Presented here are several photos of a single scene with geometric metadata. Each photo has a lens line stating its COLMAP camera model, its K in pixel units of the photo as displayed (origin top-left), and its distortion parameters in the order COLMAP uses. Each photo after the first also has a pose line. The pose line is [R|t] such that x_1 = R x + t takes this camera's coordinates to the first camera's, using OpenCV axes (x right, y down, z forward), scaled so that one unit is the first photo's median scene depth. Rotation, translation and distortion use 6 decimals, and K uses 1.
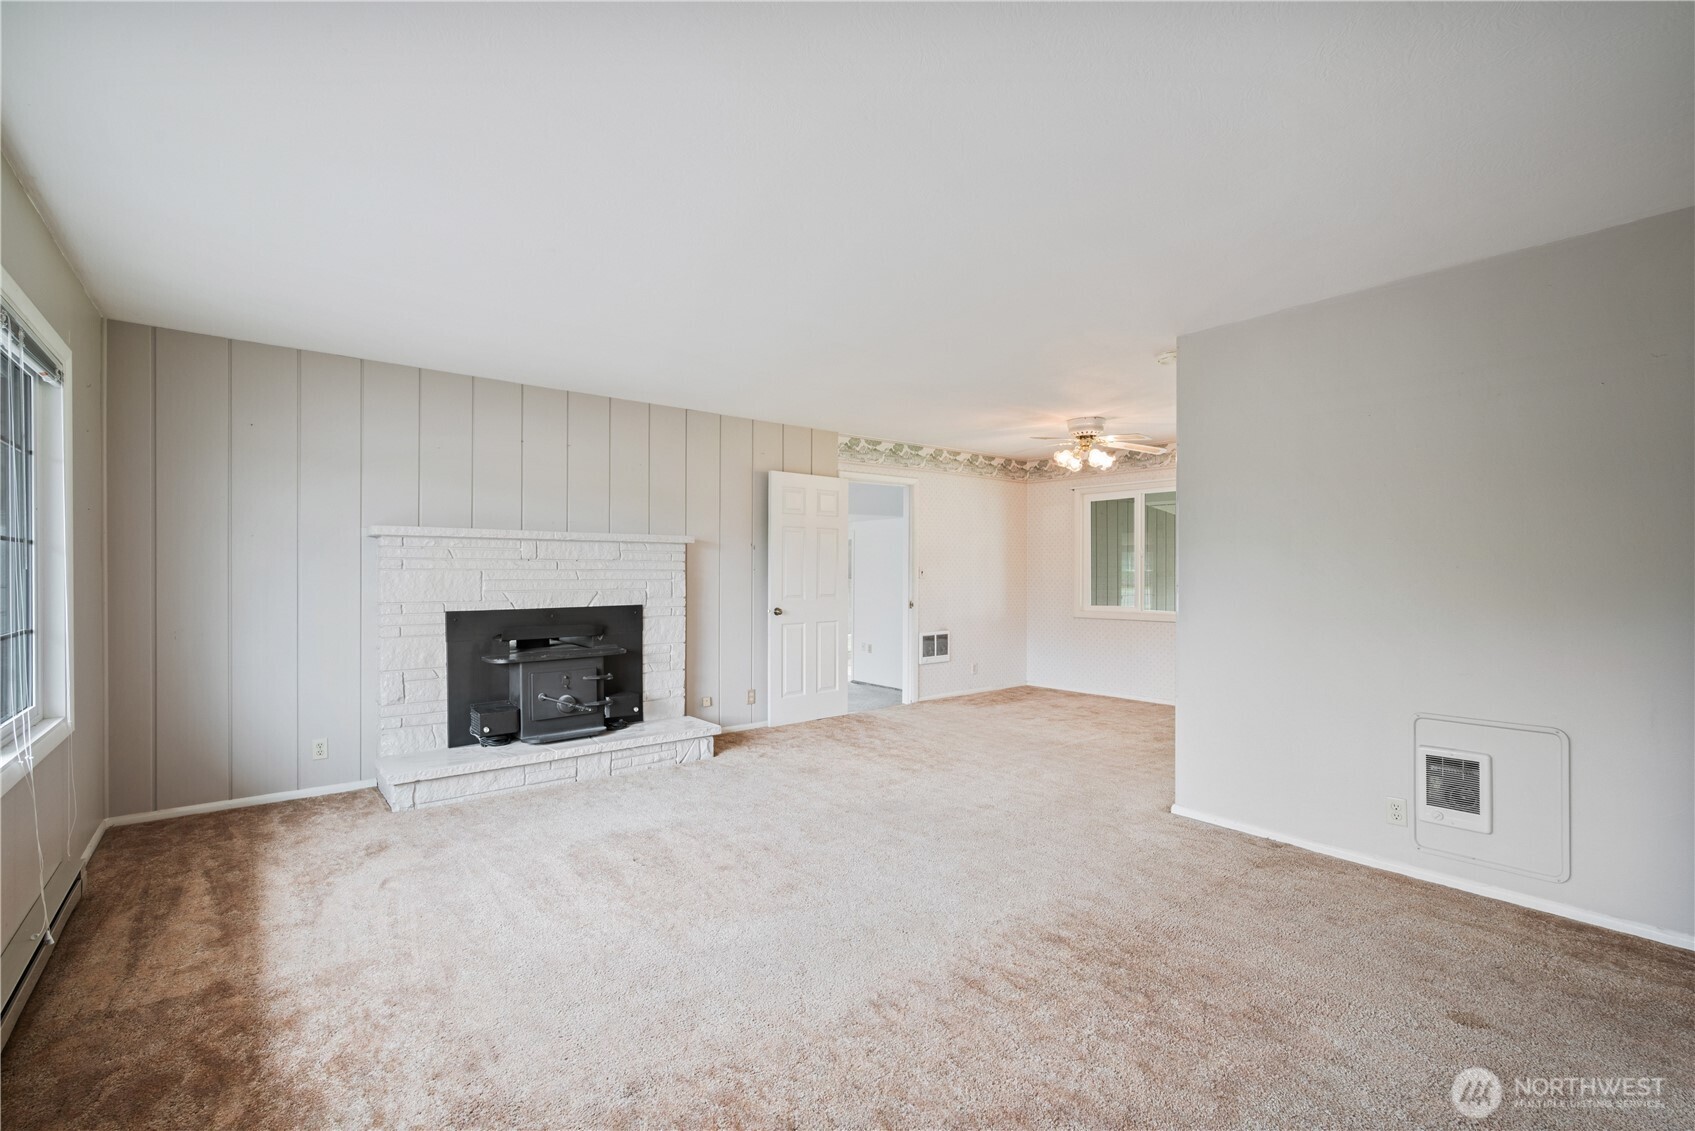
lens RADIAL K [[729.3, 0, 839.9], [0, 729.3, 574.6], [0, 0, 1]] dist [-0.006498, -0.000079]
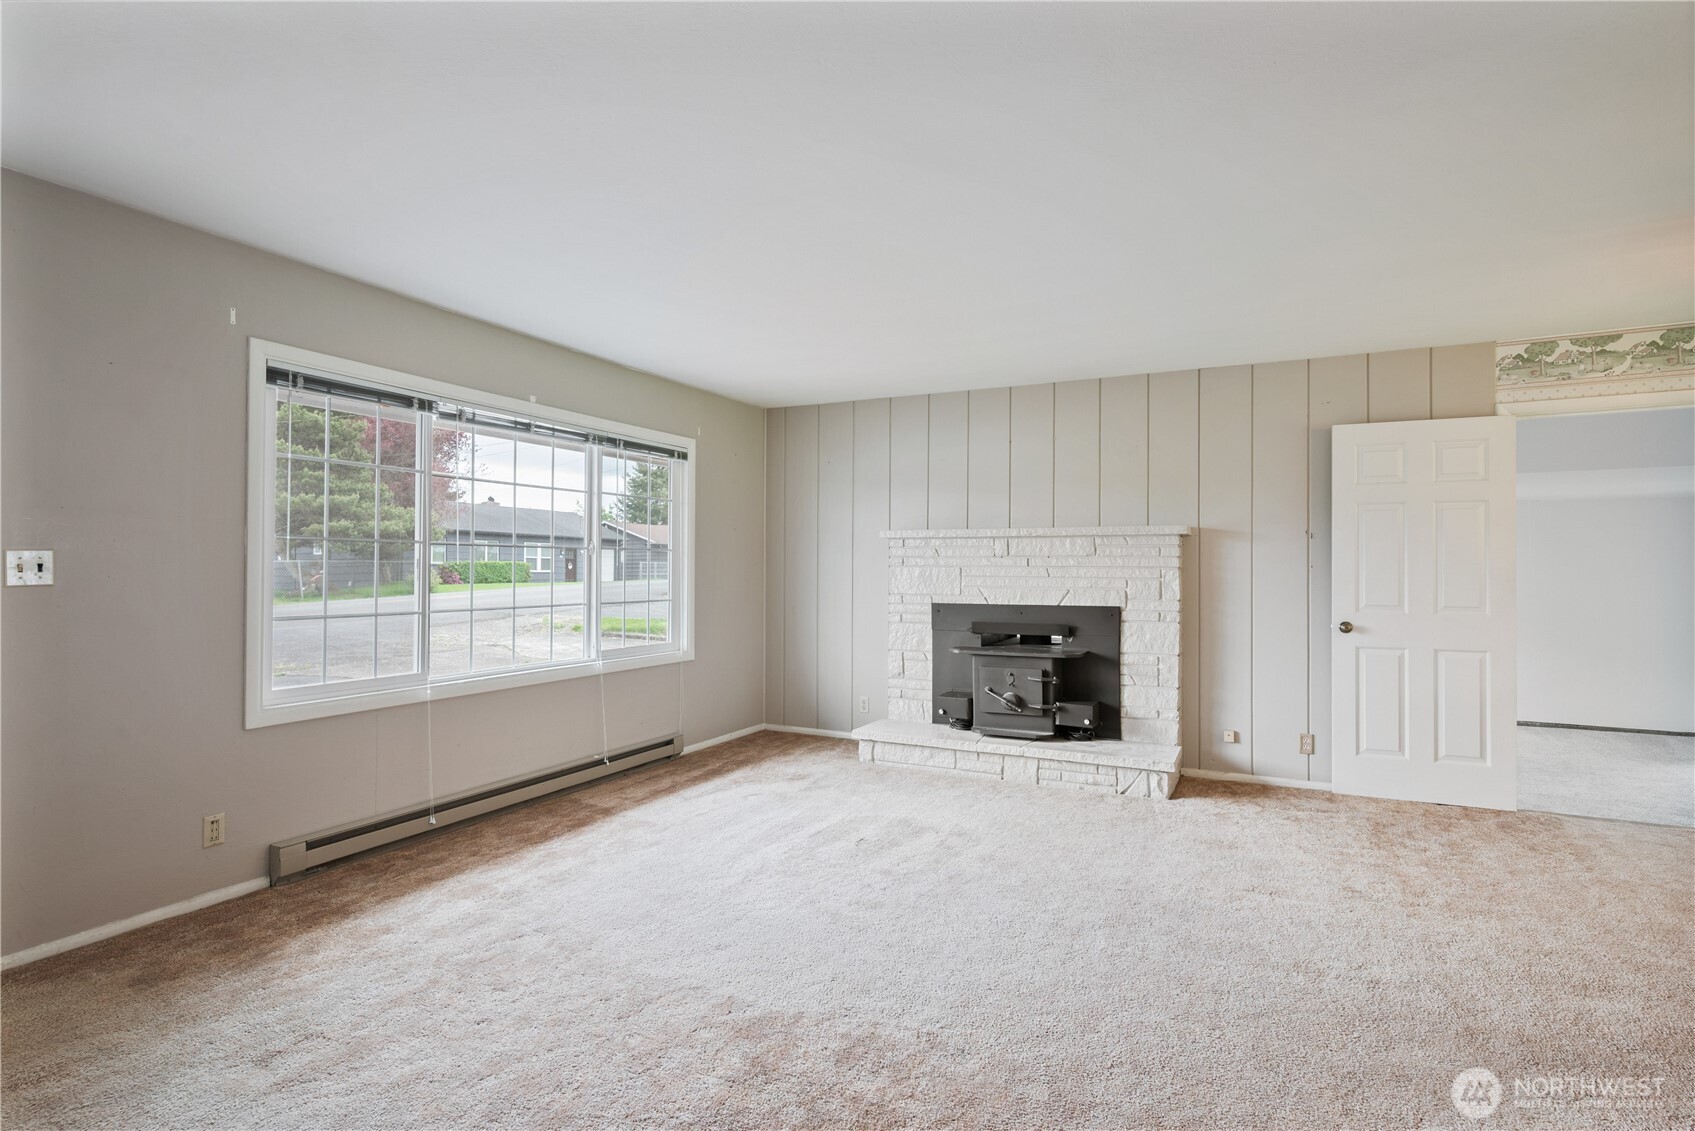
lens RADIAL K [[804.2, 0, 847.5], [0, 804.2, 565.5], [0, 0, 1]] dist [0.000174, -0.014432]
pose [[0.427529, -0.003279, -0.903996, 0.501665], [-0.008724, 0.999932, -0.007753, 0.002637], [0.903960, 0.011201, 0.427471, 0.314511]]
